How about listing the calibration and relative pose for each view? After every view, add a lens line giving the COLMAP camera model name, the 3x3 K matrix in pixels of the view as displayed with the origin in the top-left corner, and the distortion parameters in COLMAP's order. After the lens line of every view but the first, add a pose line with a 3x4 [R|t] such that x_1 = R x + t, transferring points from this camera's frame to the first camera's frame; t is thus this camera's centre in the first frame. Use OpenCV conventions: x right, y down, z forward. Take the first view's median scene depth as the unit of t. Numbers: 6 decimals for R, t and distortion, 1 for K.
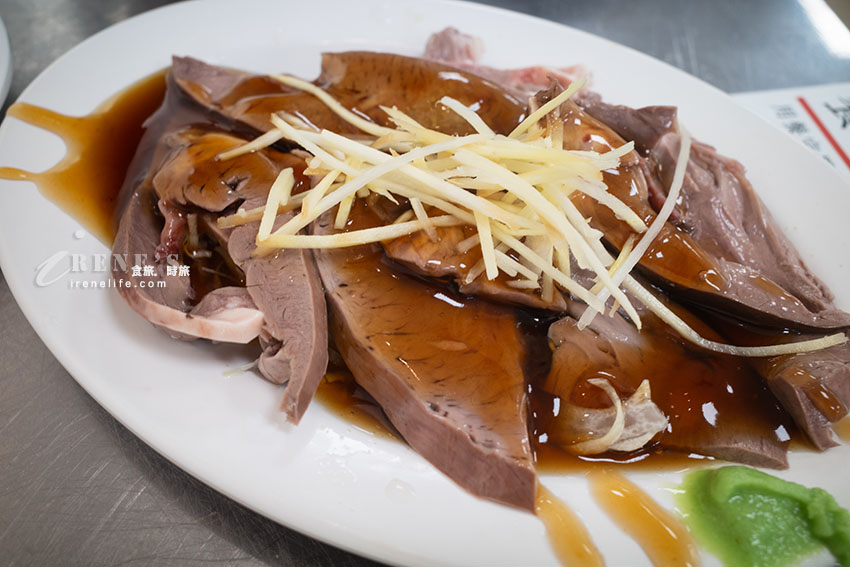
lens RADIAL K [[703.0, 0, 424.2], [0, 703.0, 261.9], [0, 0, 1]] dist [0.003870, 0.004176]
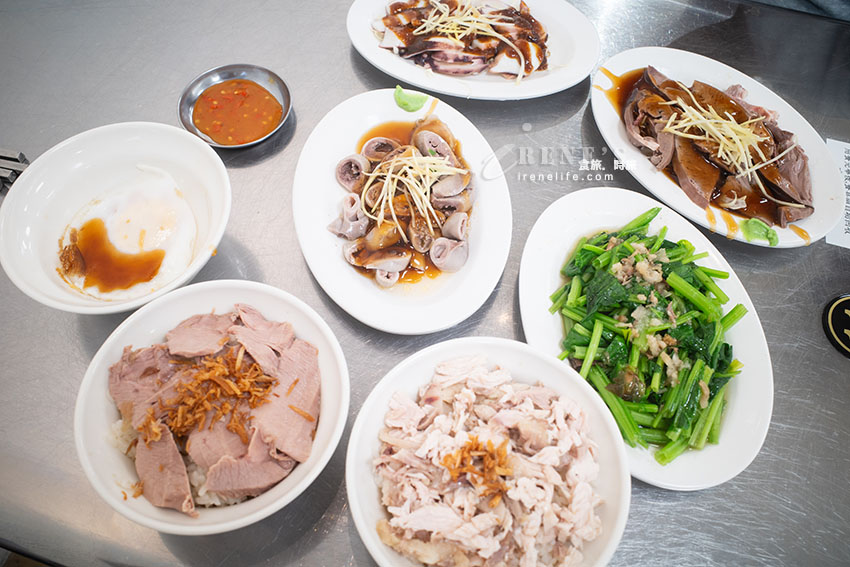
lens RADIAL K [[690.6, 0, 425.0], [0, 690.6, 283.5], [0, 0, 1]] dist [-0.001725, -0.000434]
pose [[0.885370, 0.396747, -0.242305, -0.135563], [-0.361509, 0.915274, 0.177723, 0.549586], [0.292286, -0.069755, 0.953783, -3.065095]]
